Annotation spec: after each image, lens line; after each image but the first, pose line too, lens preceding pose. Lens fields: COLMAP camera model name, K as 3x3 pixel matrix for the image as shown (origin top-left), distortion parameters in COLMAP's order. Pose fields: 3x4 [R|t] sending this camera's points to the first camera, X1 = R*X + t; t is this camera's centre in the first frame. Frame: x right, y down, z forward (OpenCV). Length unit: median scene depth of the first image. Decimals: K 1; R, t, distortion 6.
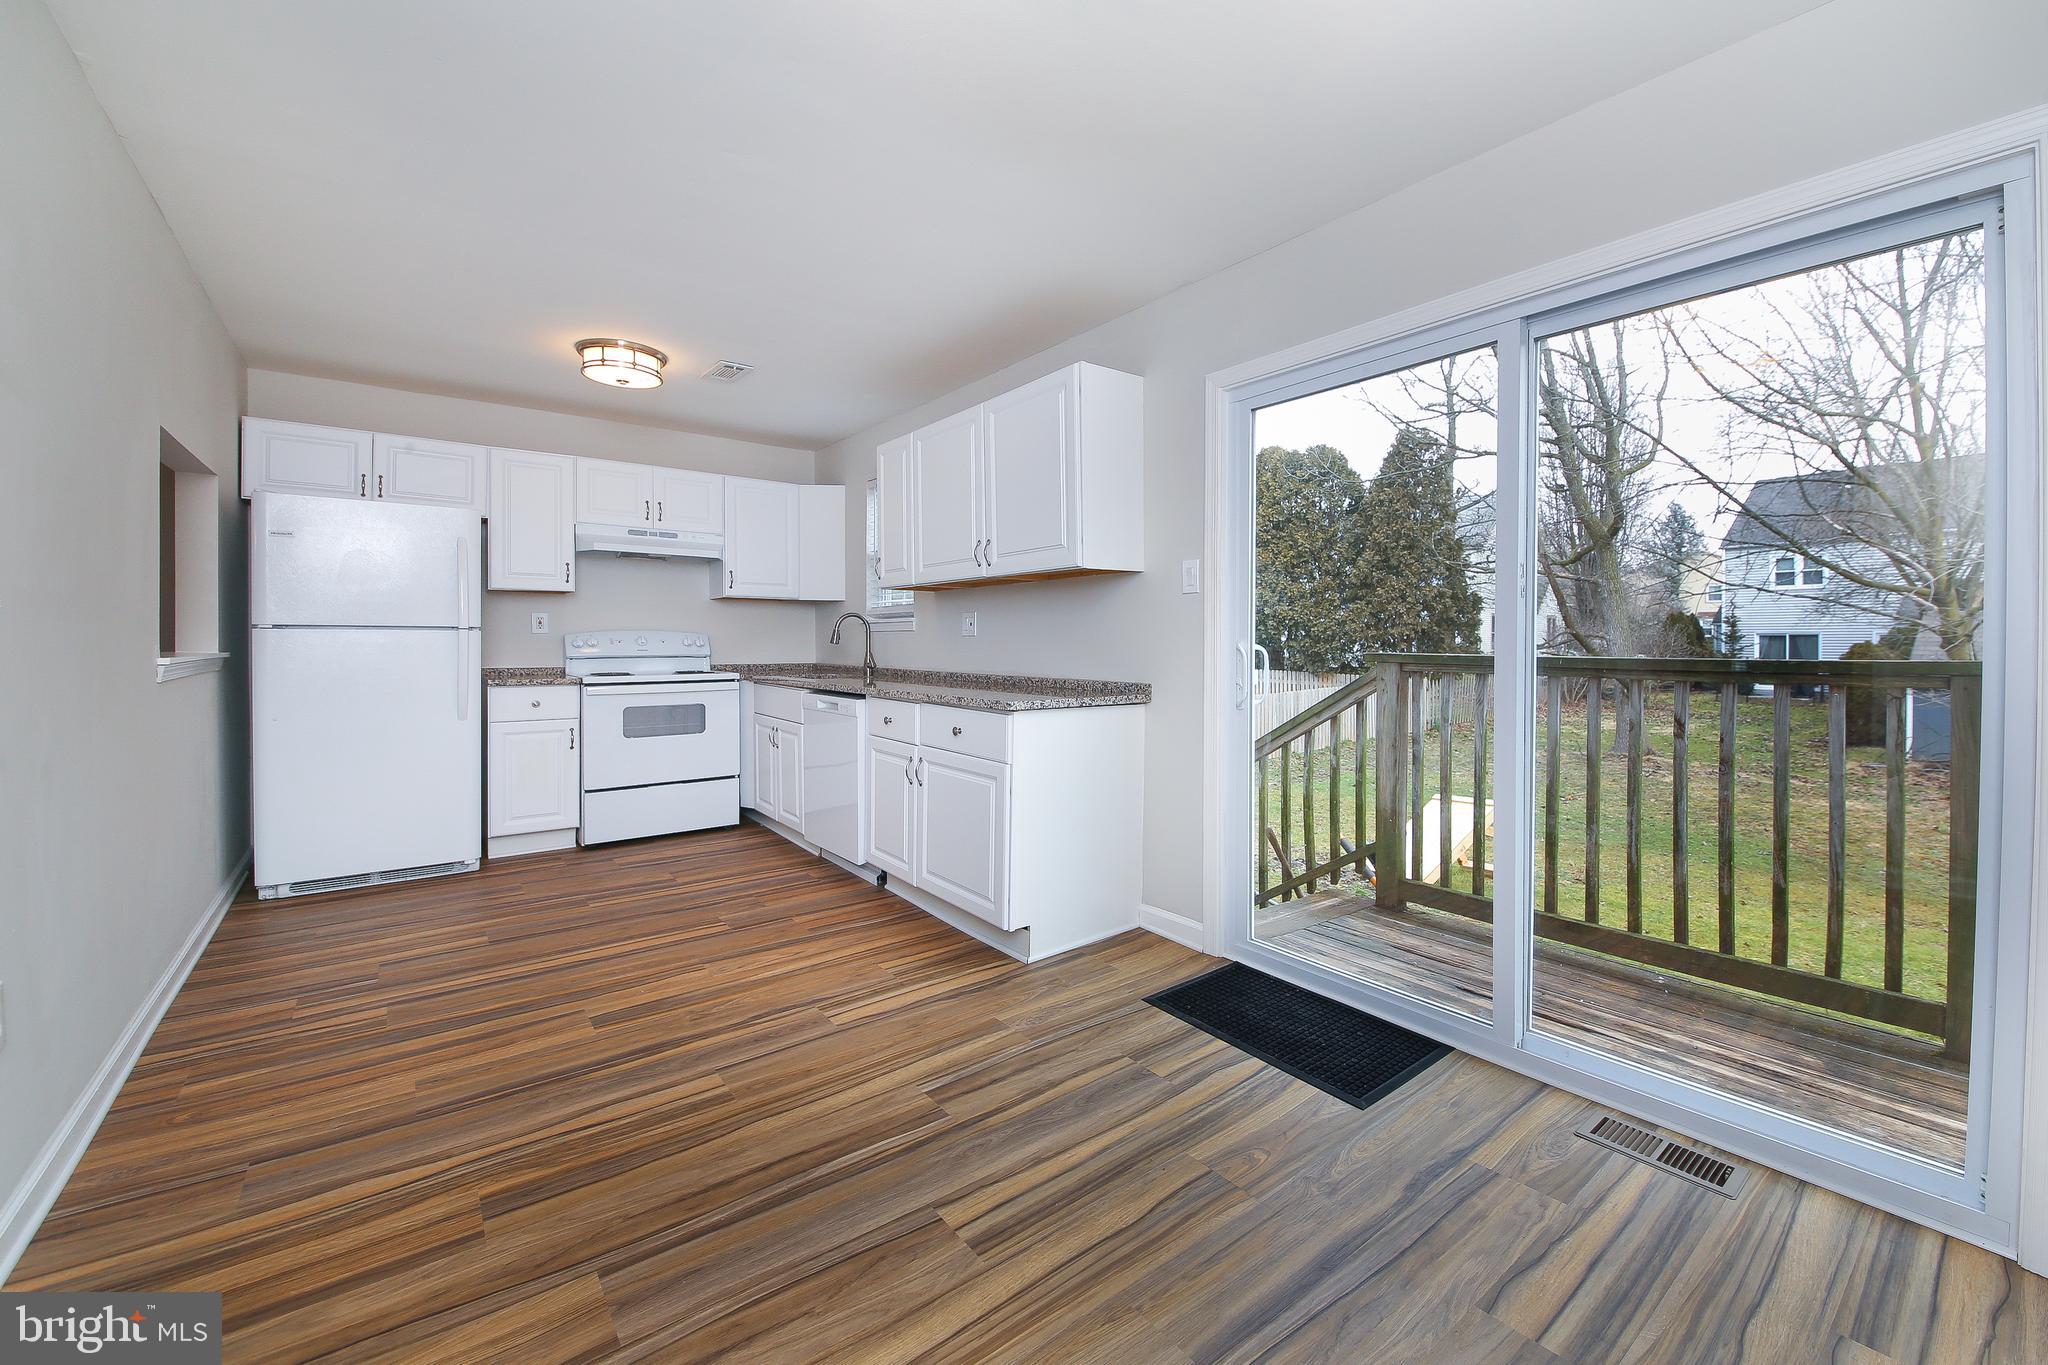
lens RADIAL K [[805.3, 0, 1026.3], [0, 805.3, 646.8], [0, 0, 1]] dist [-0.000410, -0.000077]
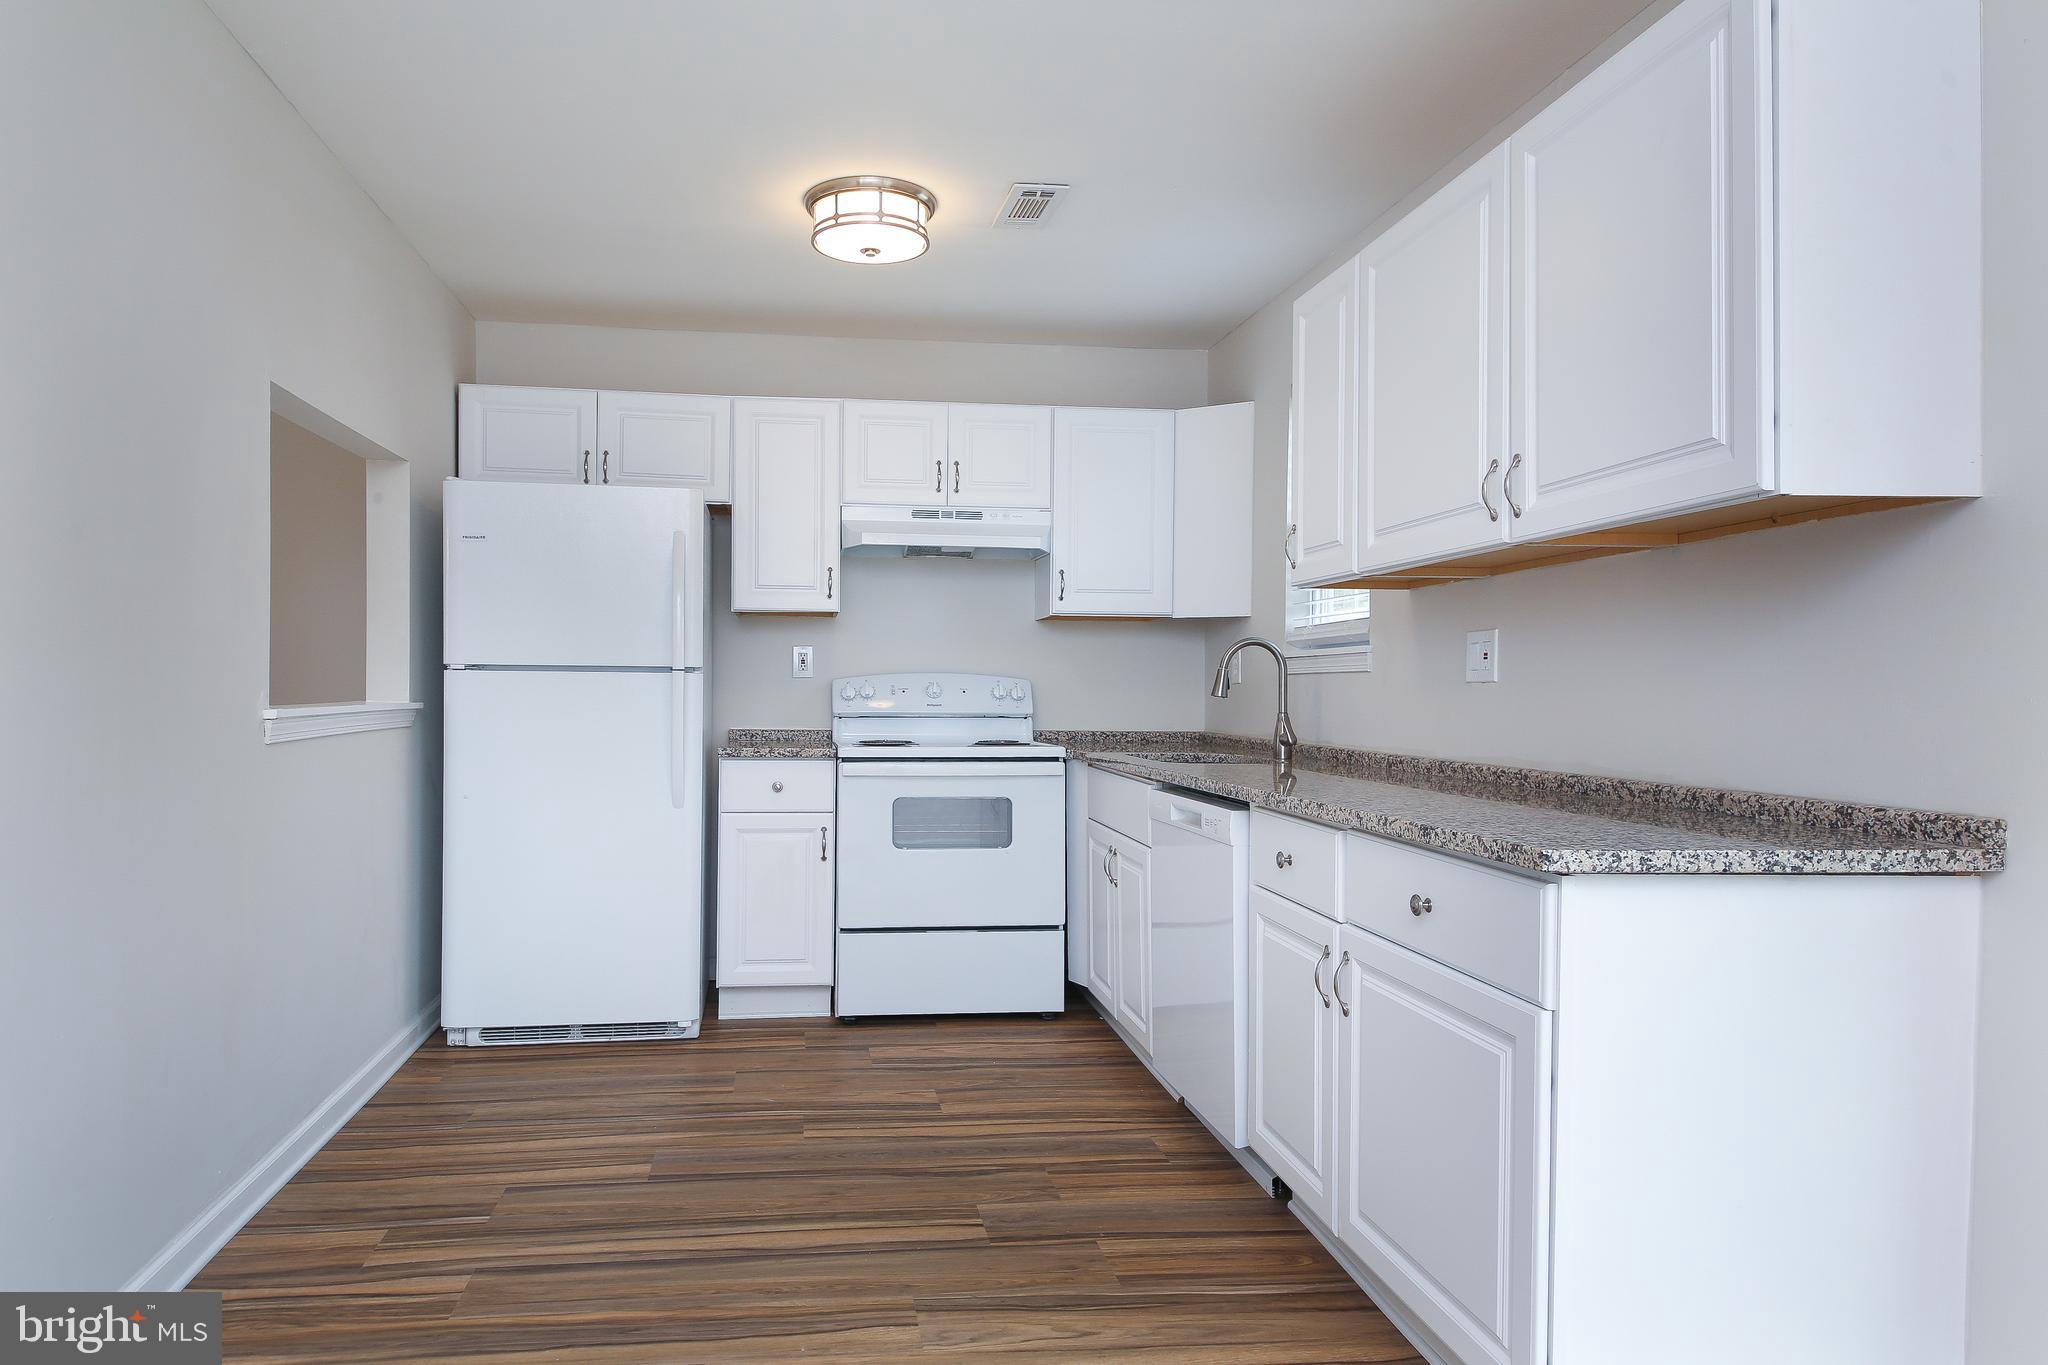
lens RADIAL K [[1244.5, 0, 1024.7], [0, 1244.5, 696.6], [0, 0, 1]] dist [0.075303, -0.071087]
pose [[0.893638, 0.007609, -0.448723, 0.015858], [-0.009812, 0.999949, -0.002586, -0.000589], [0.448681, 0.006714, 0.893667, 0.220783]]
